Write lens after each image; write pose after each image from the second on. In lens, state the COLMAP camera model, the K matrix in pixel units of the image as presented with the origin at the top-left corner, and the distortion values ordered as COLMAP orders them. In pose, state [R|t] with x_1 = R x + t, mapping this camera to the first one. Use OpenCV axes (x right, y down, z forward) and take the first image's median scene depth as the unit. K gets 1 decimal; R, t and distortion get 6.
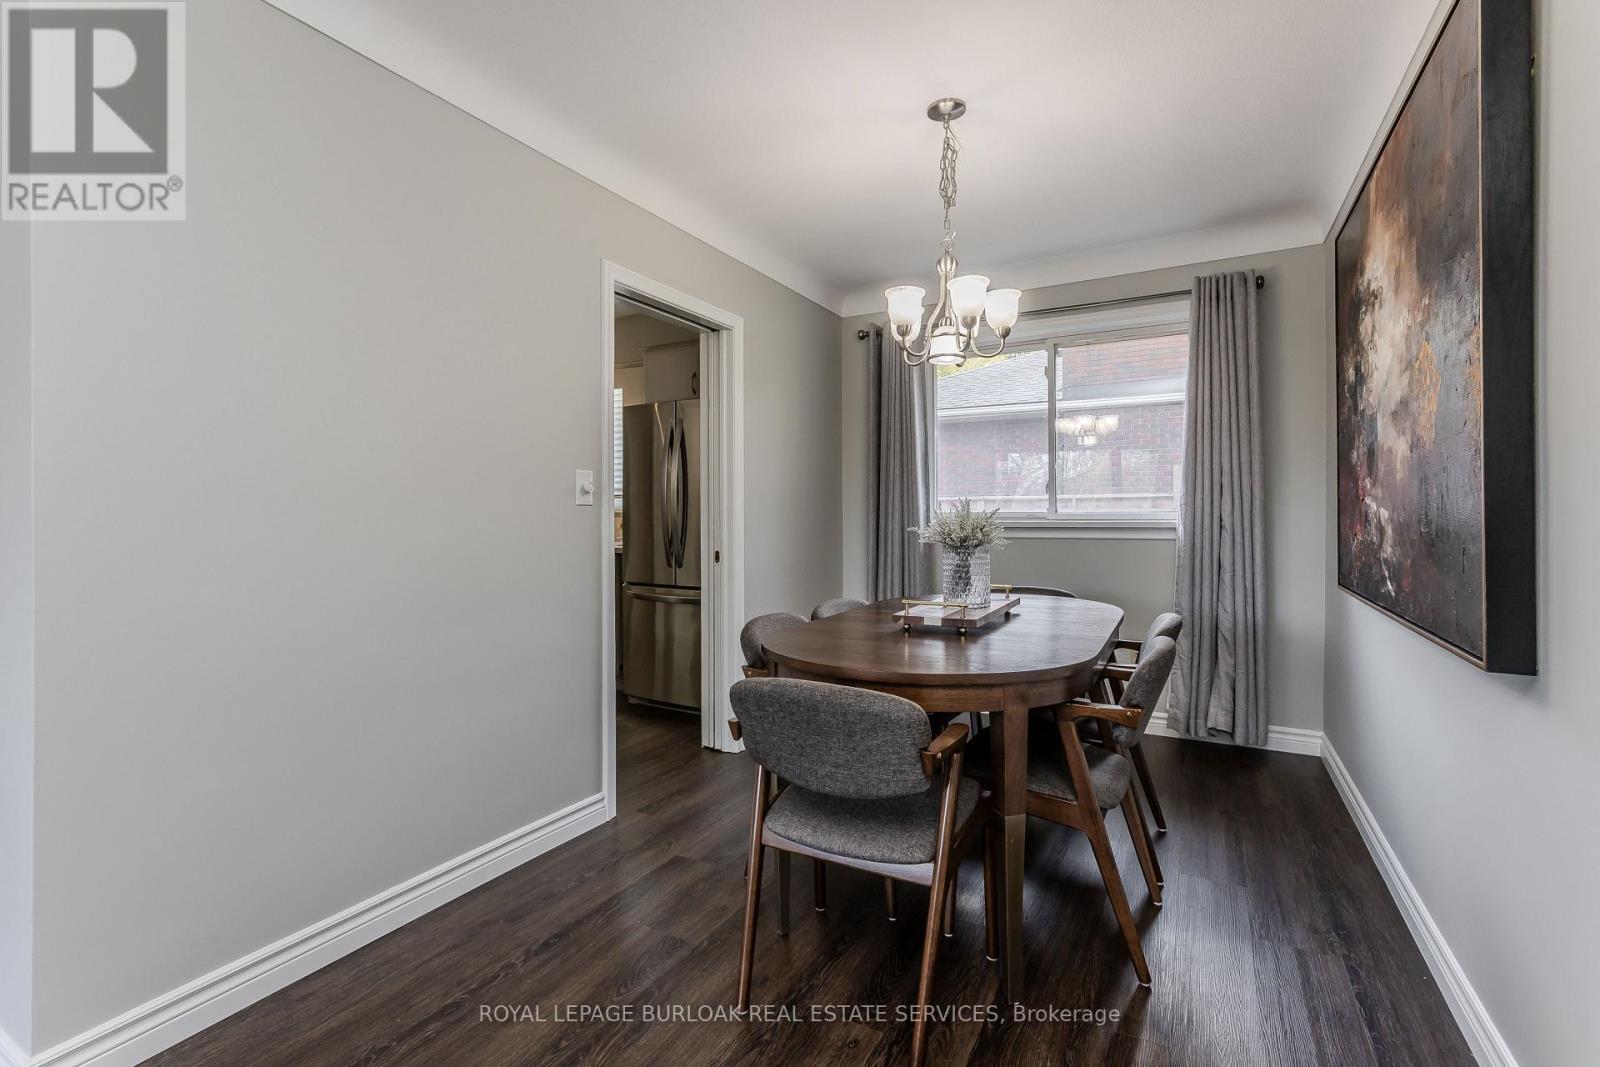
lens RADIAL K [[732.3, 0, 794.1], [0, 732.3, 524.9], [0, 0, 1]] dist [-0.000317, 0.000755]
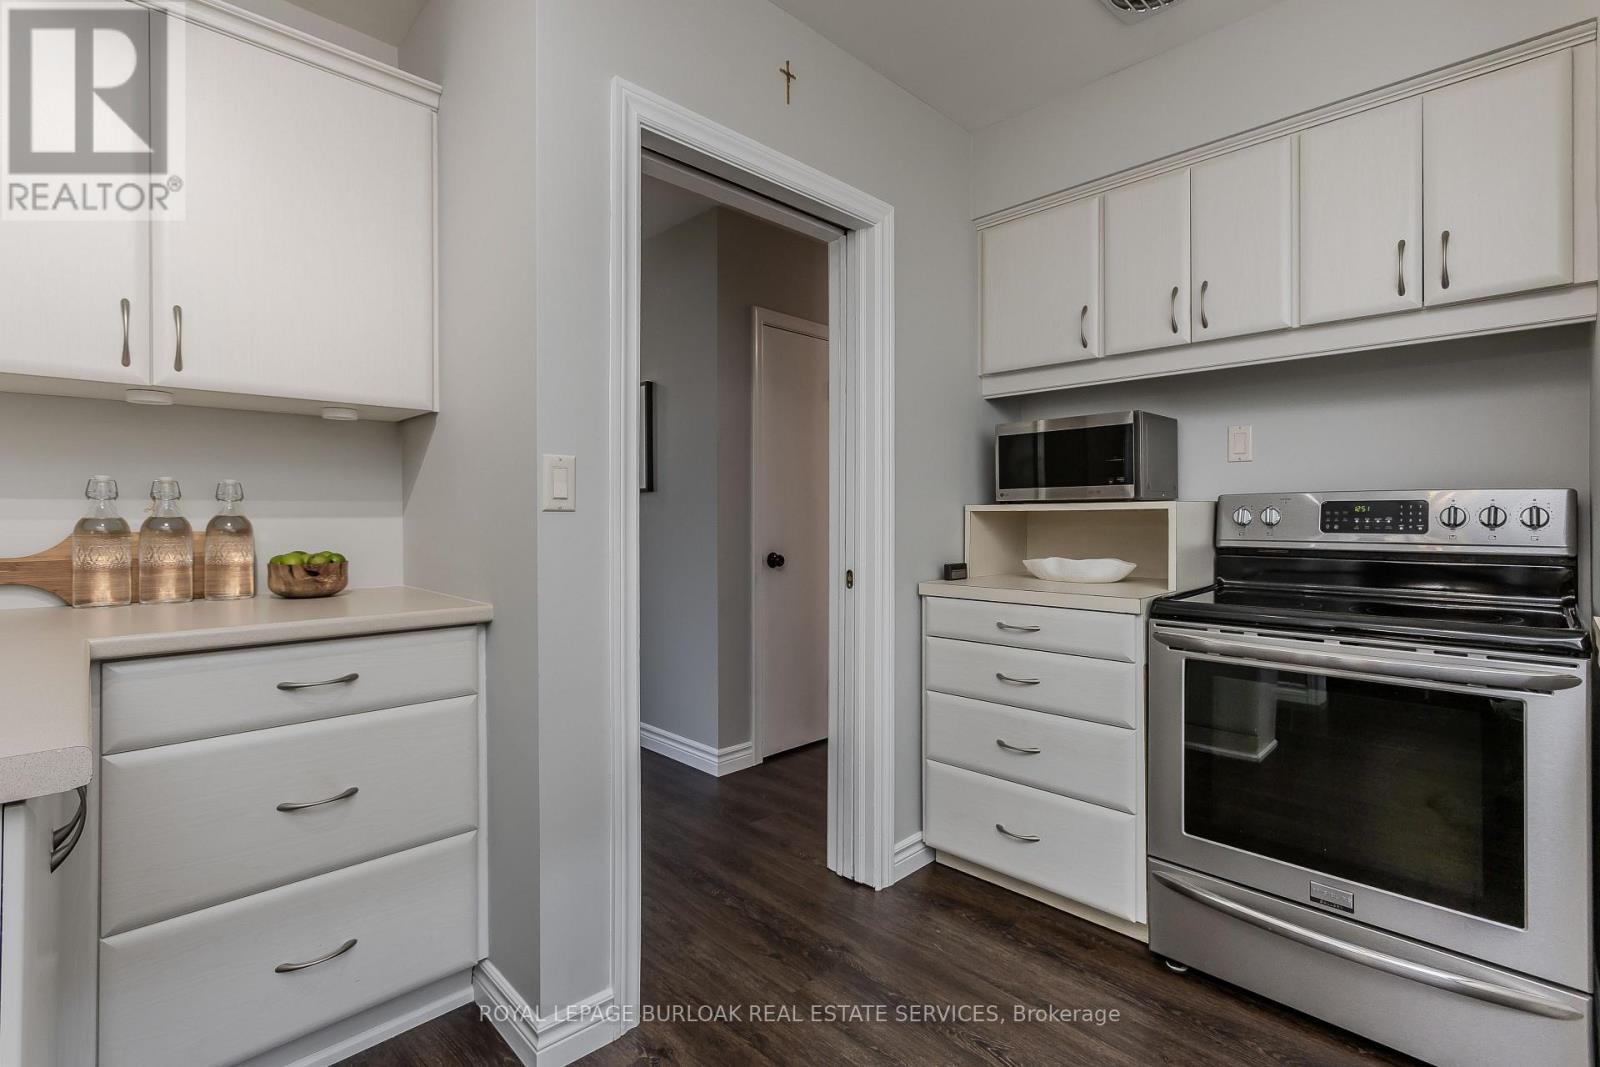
lens RADIAL K [[732.3, 0, 799.9], [0, 732.3, 517.2], [0, 0, 1]] dist [-0.000317, 0.000755]
pose [[0.949713, 0.000402, -0.313123, 0.057497], [-0.002152, 0.999984, -0.005243, -0.008291], [0.313115, 0.005654, 0.949698, 0.387624]]
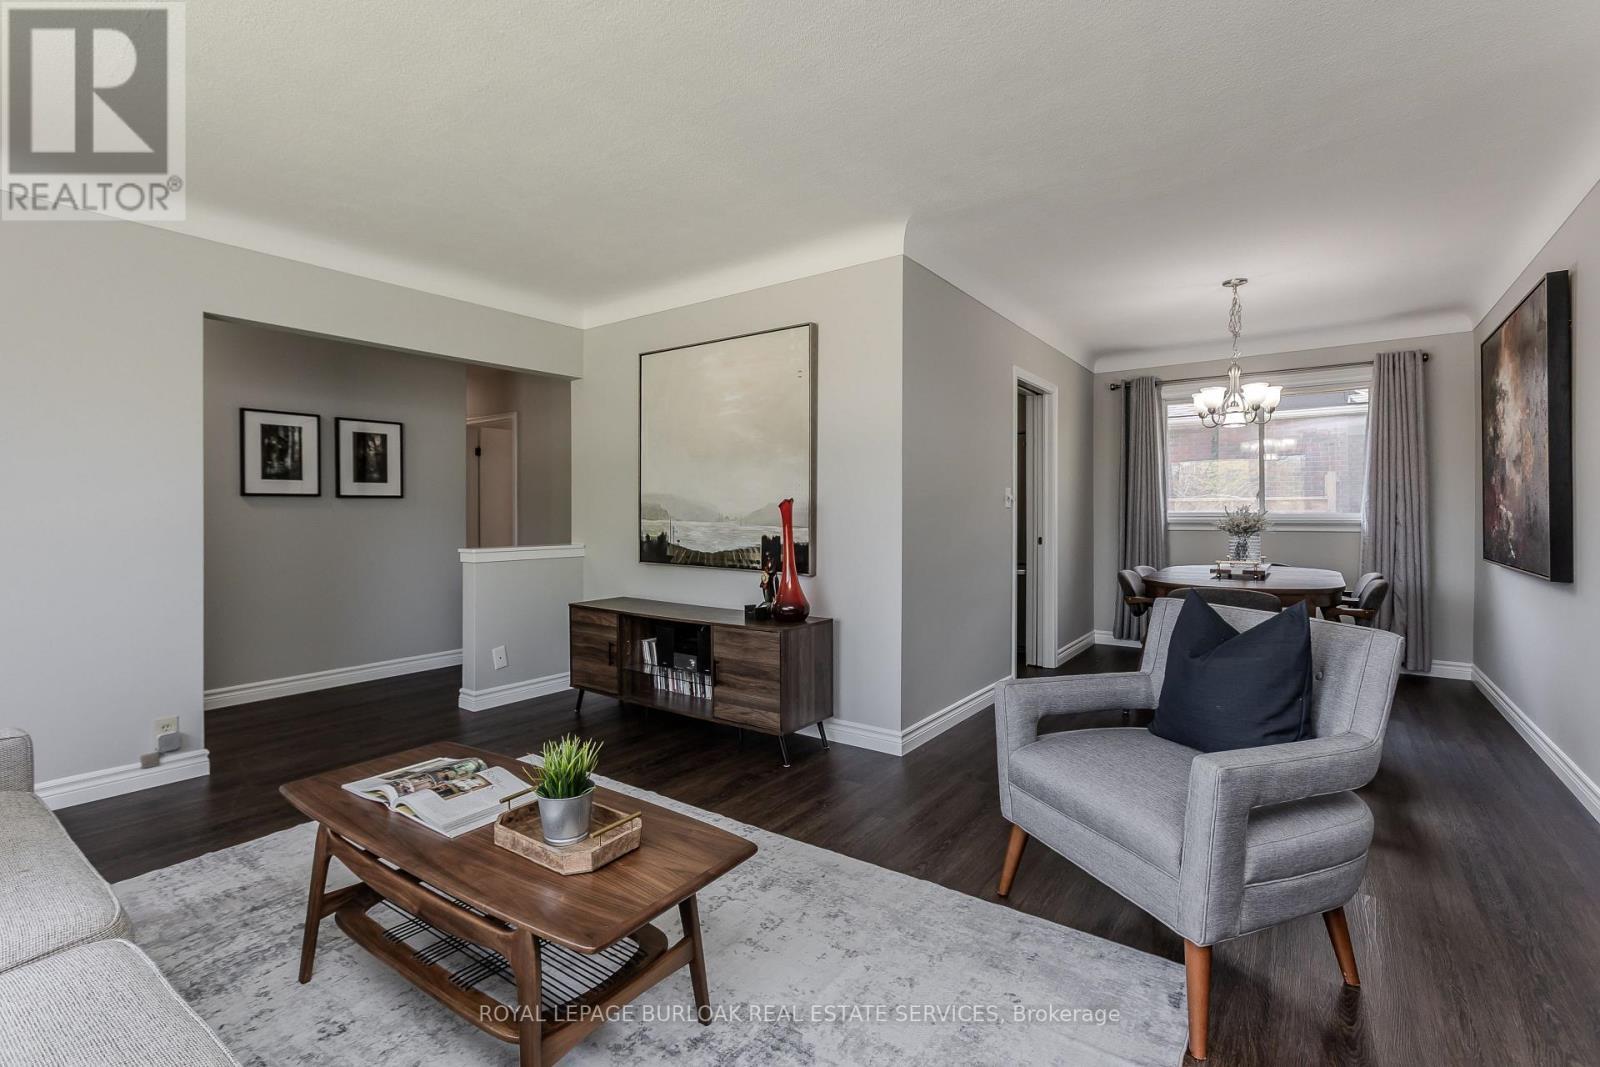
lens RADIAL K [[732.3, 0, 799.9], [0, 732.3, 519.1], [0, 0, 1]] dist [-0.000317, 0.000755]
pose [[0.993162, 0.004565, -0.116652, -0.445314], [-0.005344, 0.999965, -0.006367, 0.010684], [0.116618, 0.006946, 0.993152, -0.614919]]
